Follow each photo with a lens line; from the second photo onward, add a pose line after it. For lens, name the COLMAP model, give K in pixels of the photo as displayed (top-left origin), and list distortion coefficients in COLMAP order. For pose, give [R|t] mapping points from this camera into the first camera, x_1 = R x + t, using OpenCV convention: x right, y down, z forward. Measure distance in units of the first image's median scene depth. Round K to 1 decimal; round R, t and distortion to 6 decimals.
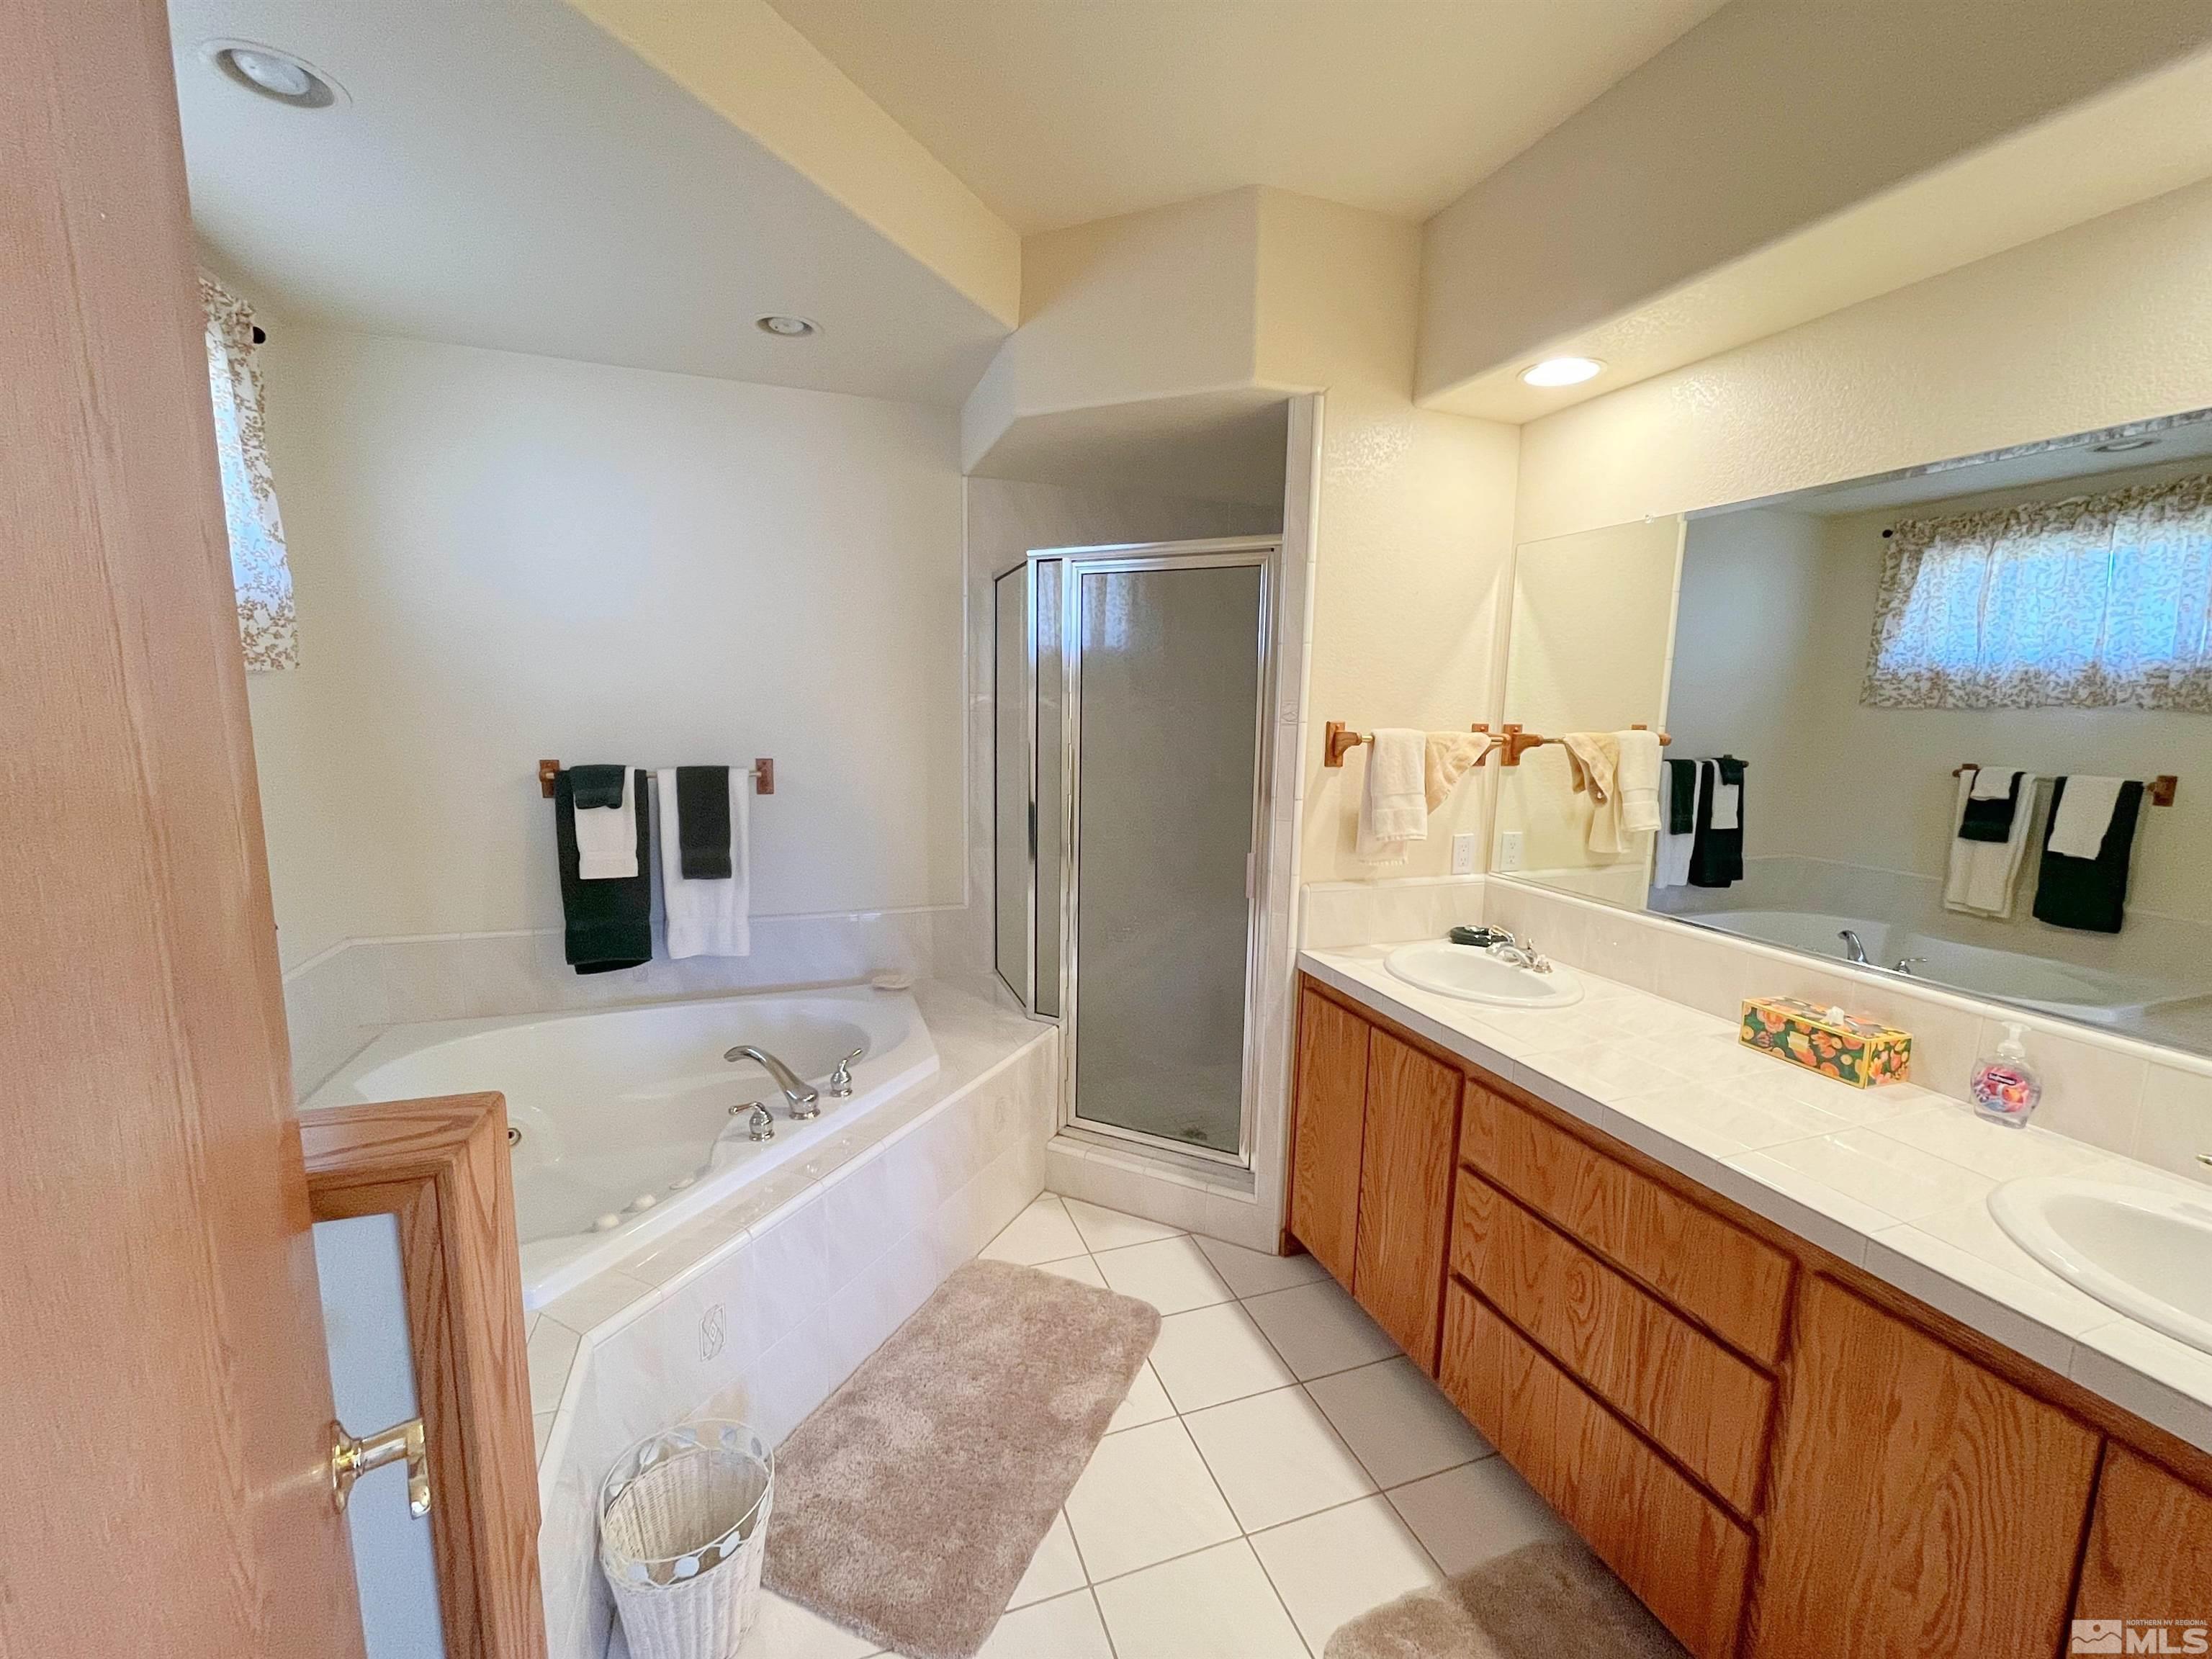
lens RADIAL K [[905.1, 0, 1103.0], [0, 905.1, 838.2], [0, 0, 1]] dist [-0.001980, 0.000643]
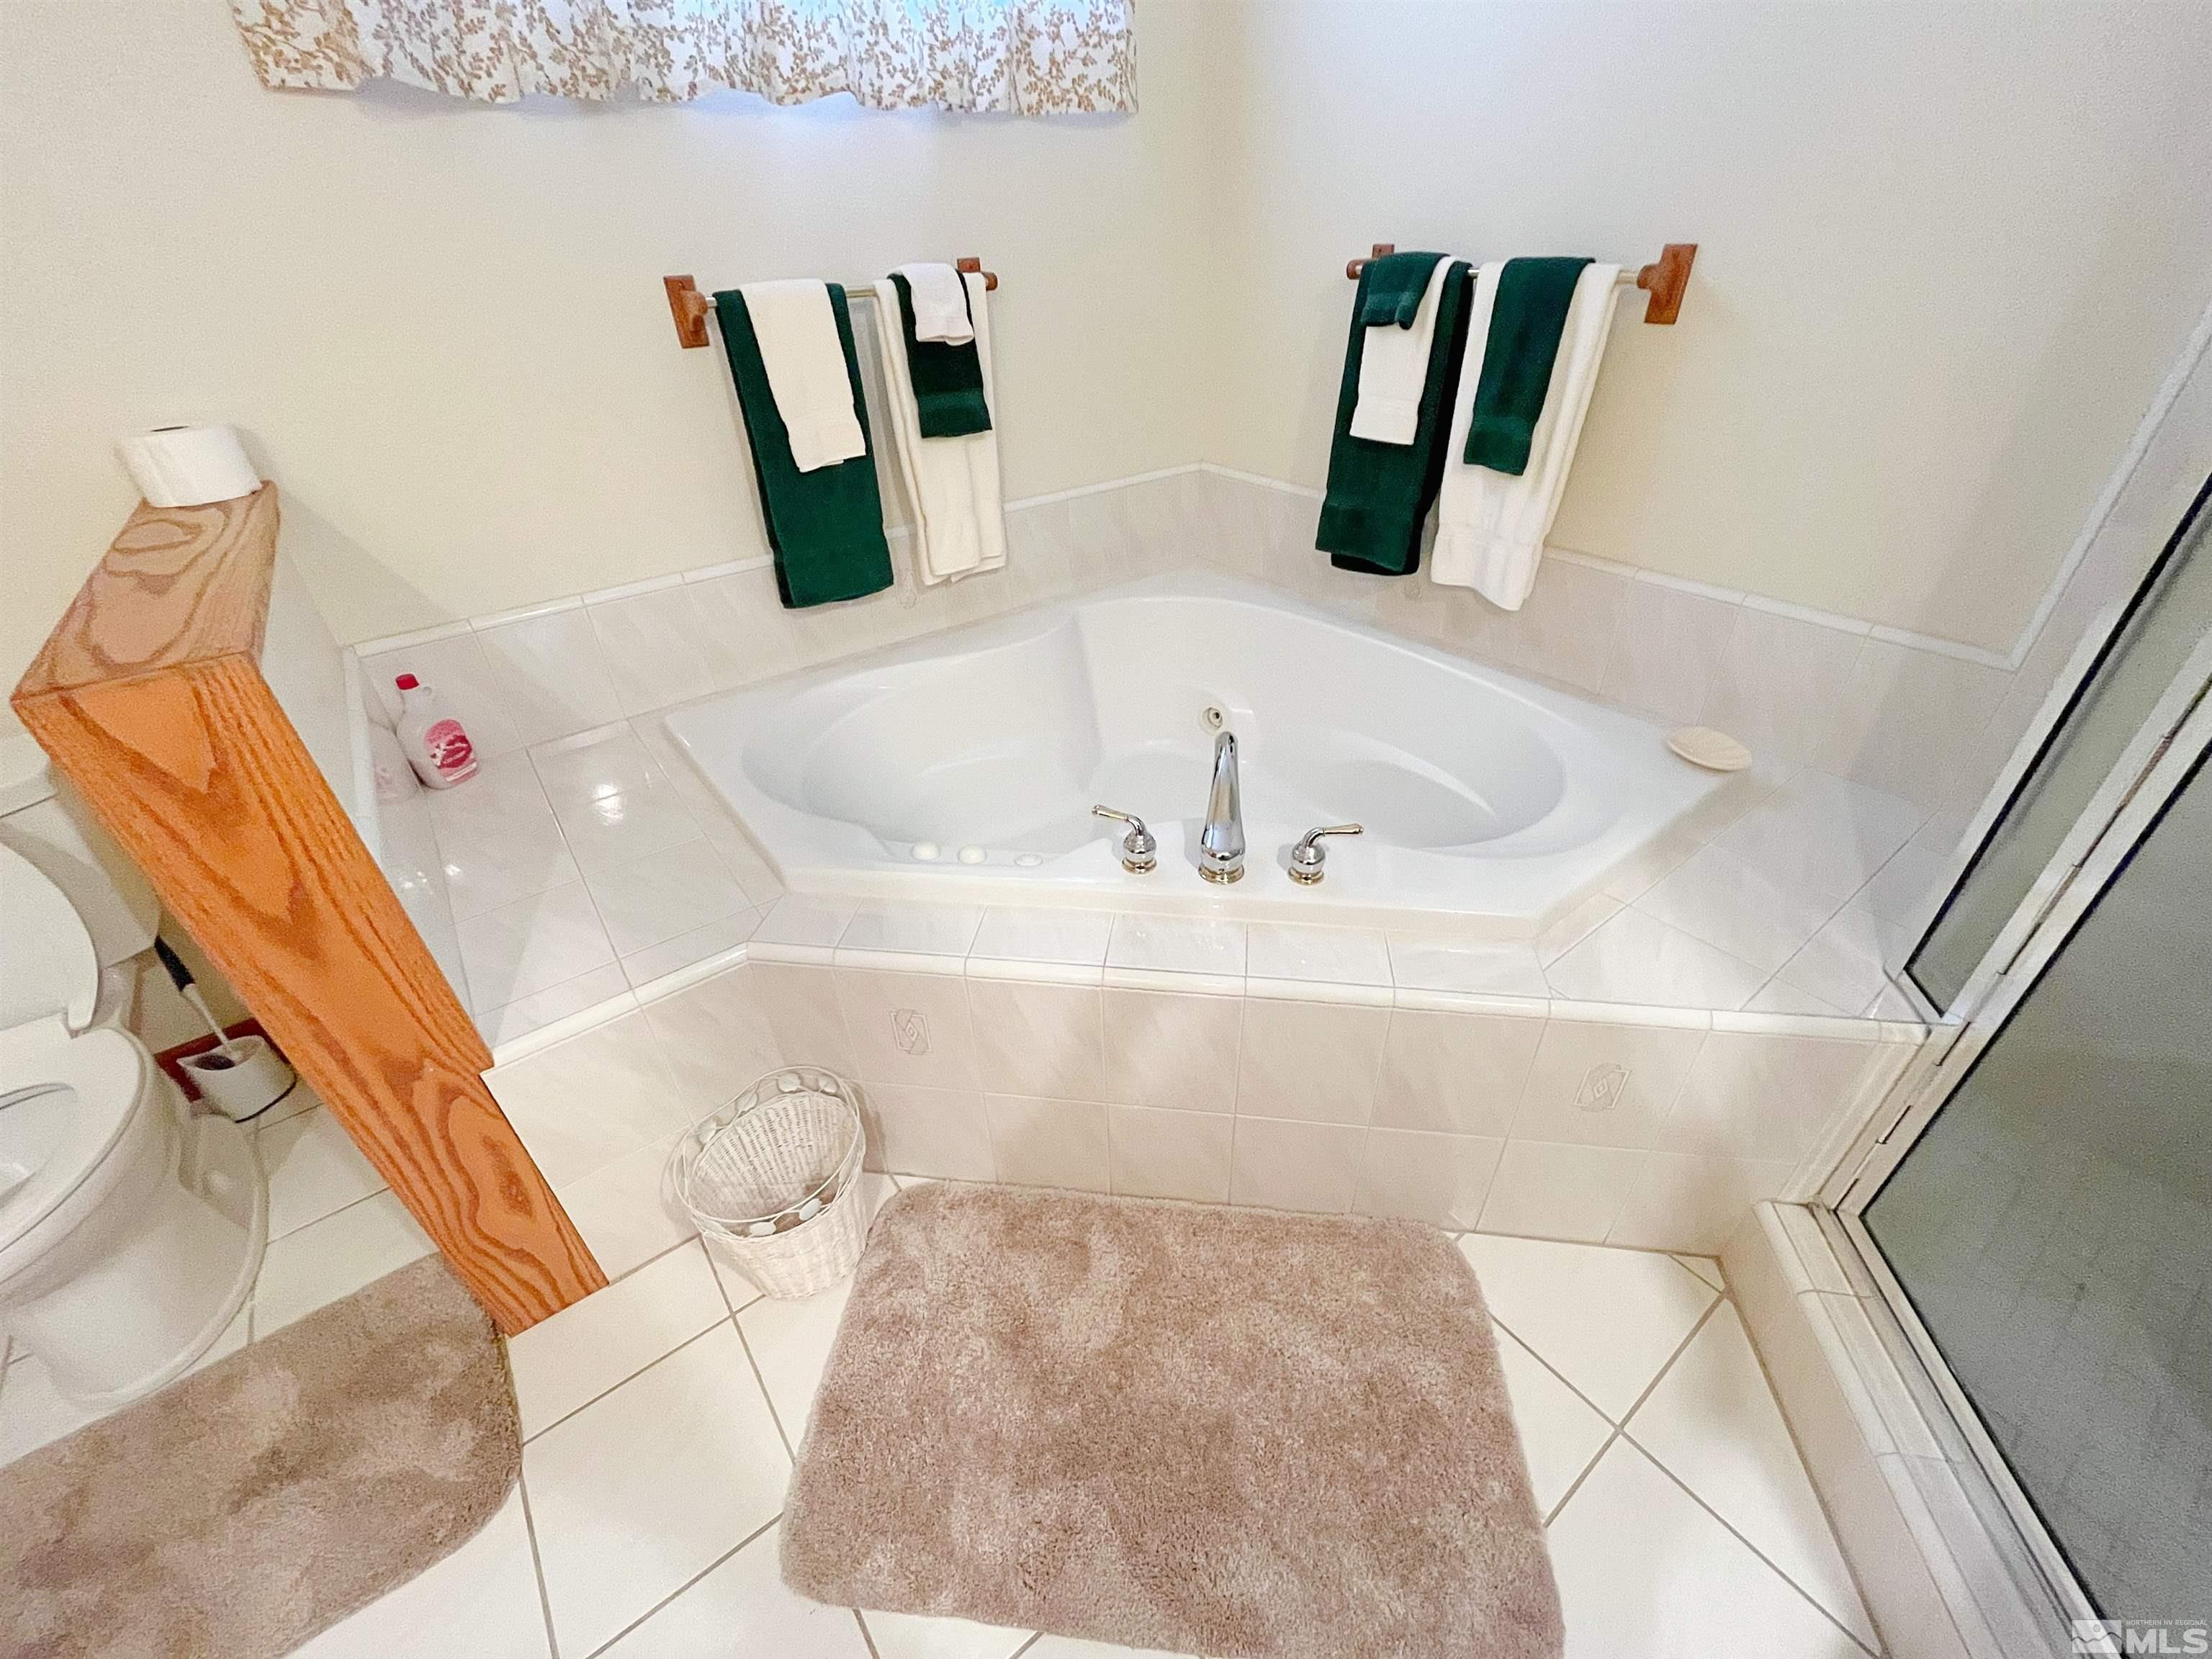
lens RADIAL K [[905.1, 0, 1103.0], [0, 905.1, 838.2], [0, 0, 1]] dist [-0.001980, 0.000643]
pose [[0.305786, 0.515284, -0.800611, 0.116727], [-0.107999, 0.854234, 0.508547, -0.027425], [0.945955, -0.069041, 0.316863, 0.556545]]
